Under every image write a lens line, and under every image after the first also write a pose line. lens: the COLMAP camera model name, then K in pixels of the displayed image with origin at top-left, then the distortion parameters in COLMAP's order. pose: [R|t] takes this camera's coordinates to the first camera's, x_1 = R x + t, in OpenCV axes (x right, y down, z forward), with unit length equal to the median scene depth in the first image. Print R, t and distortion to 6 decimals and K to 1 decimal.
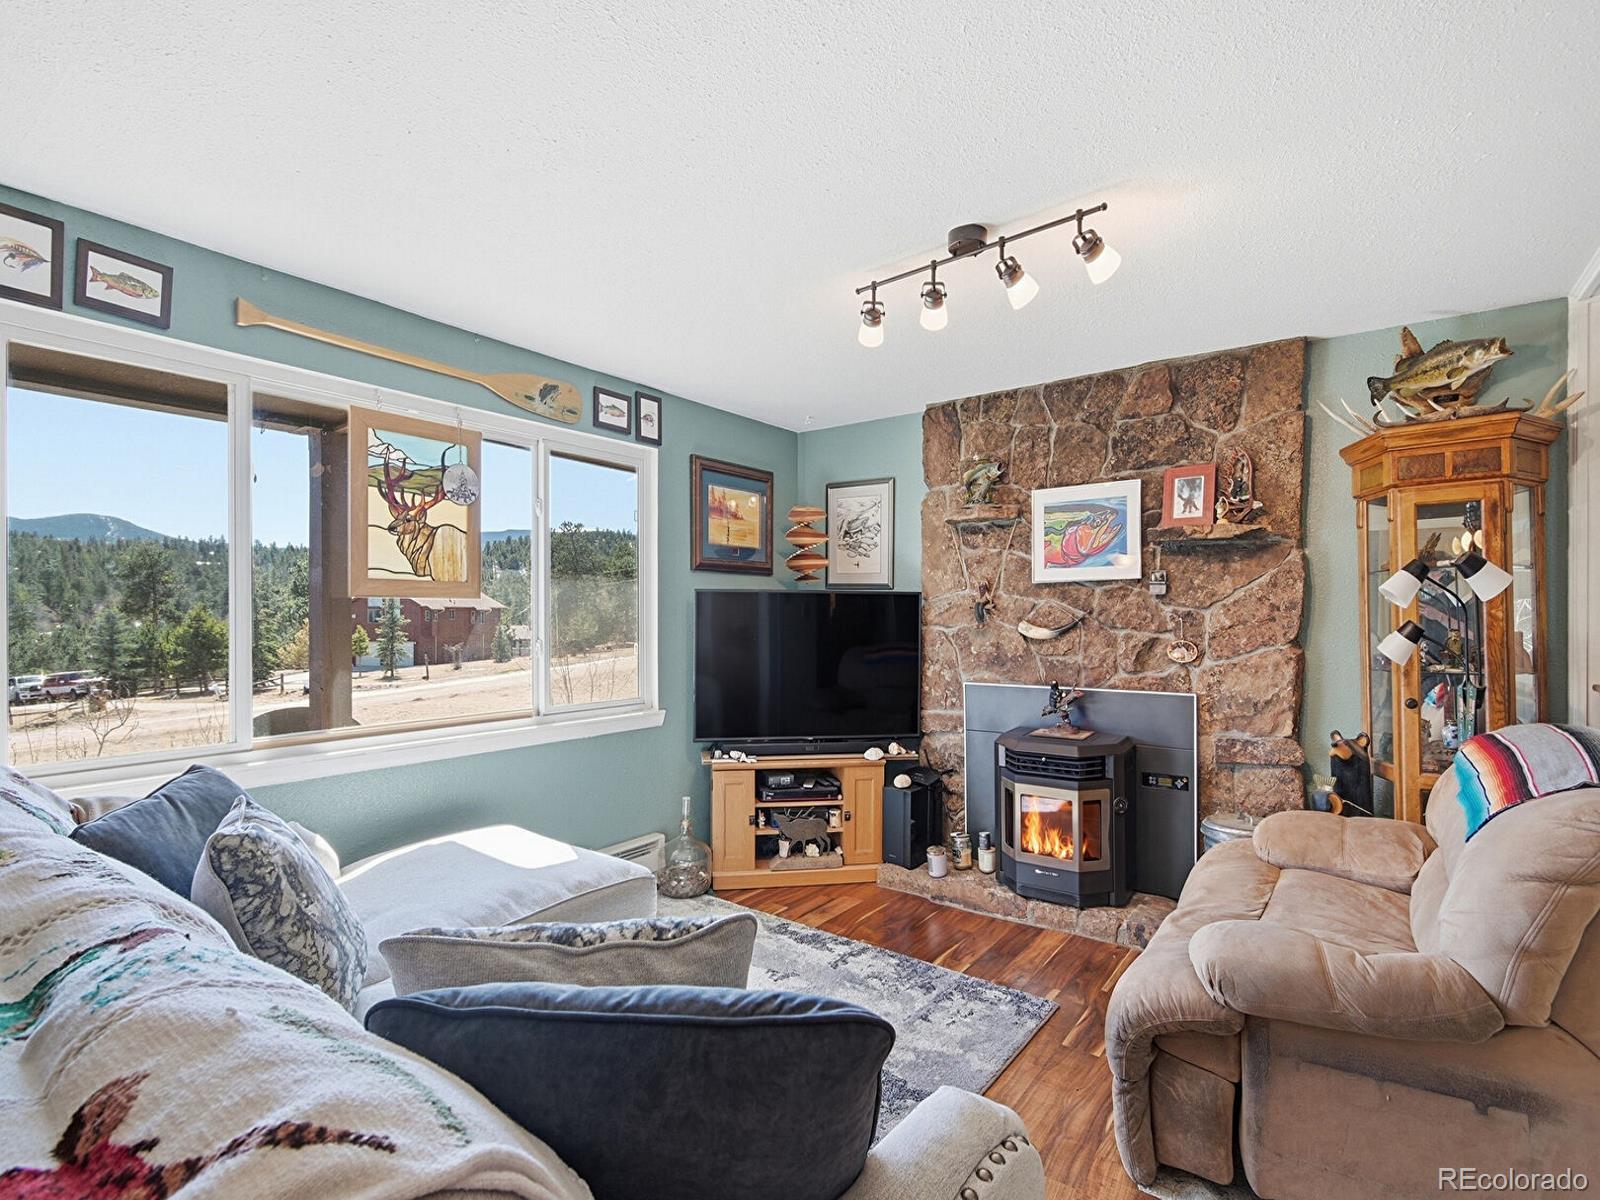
lens RADIAL K [[776.6, 0, 803.4], [0, 776.6, 618.9], [0, 0, 1]] dist [0.000620, -0.000085]
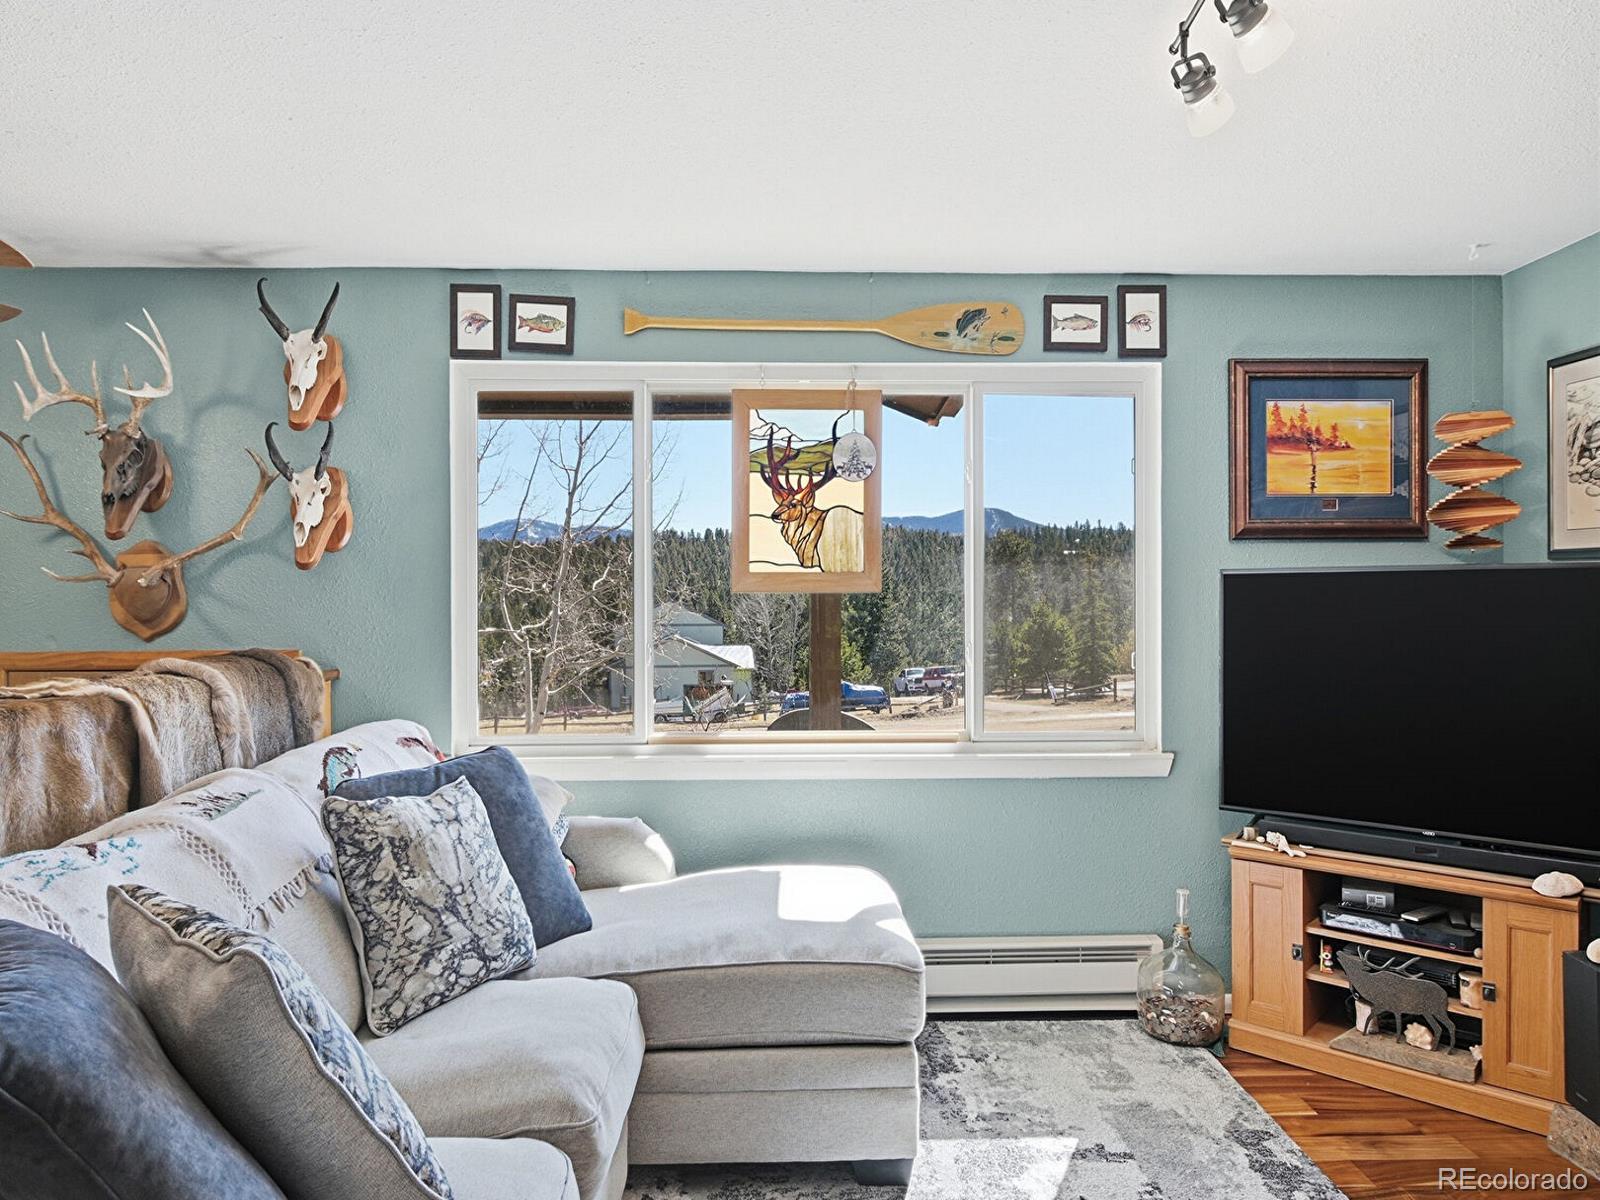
lens RADIAL K [[1049.7, 0, 798.7], [0, 1049.7, 616.2], [0, 0, 1]] dist [0.001541, -0.001320]
pose [[0.619780, 0.002355, -0.784772, 0.341502], [-0.000732, 0.999997, 0.002423, -0.002294], [0.784776, -0.000927, 0.619779, 0.201298]]
